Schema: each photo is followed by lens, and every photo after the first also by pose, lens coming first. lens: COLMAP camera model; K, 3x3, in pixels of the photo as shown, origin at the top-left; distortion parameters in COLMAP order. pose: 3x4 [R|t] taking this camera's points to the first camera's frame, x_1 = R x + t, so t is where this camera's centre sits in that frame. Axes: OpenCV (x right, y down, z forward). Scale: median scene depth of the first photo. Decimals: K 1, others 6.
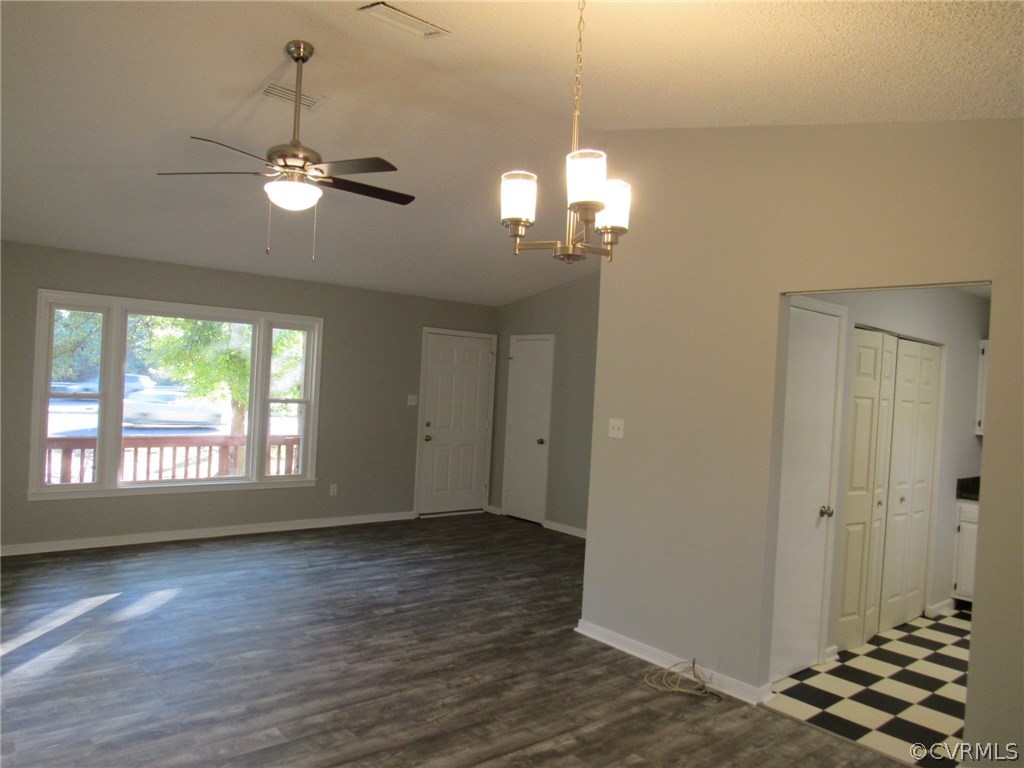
lens RADIAL K [[736.8, 0, 506.9], [0, 736.8, 392.4], [0, 0, 1]] dist [-0.011535, -0.011189]
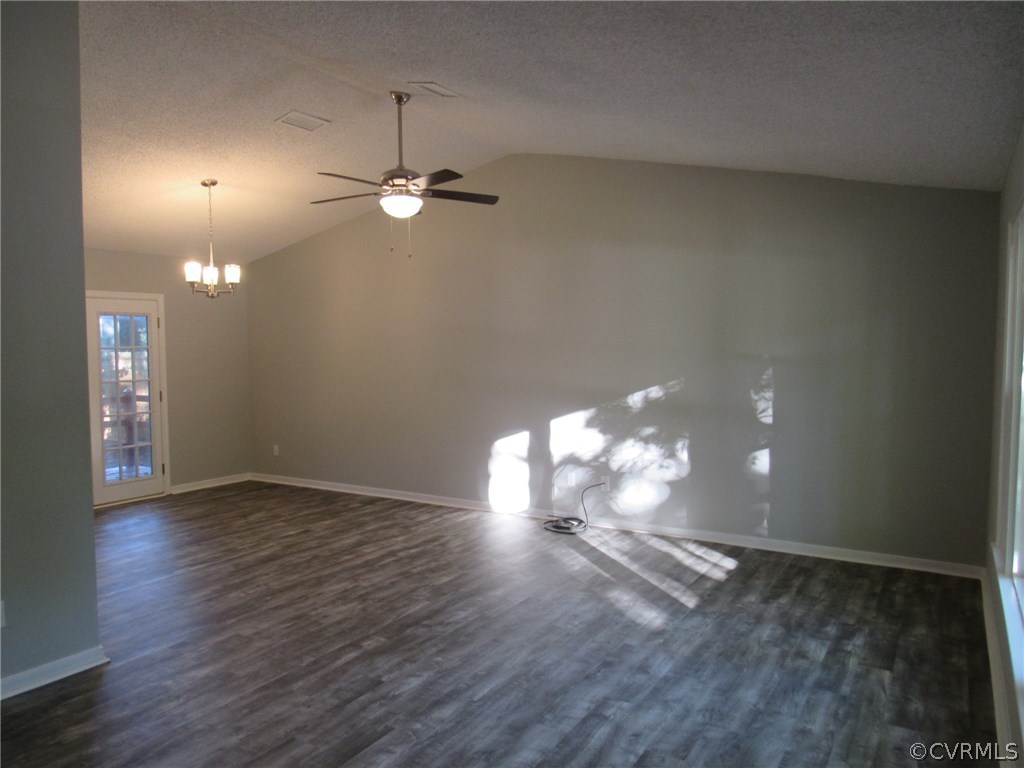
lens RADIAL K [[736.8, 0, 504.8], [0, 736.8, 380.0], [0, 0, 1]] dist [-0.011535, -0.011189]
pose [[-0.950450, -0.032137, -0.309212, -0.054770], [-0.046716, 0.998113, 0.039859, -0.013708], [0.307348, 0.052329, -0.950157, 1.887318]]
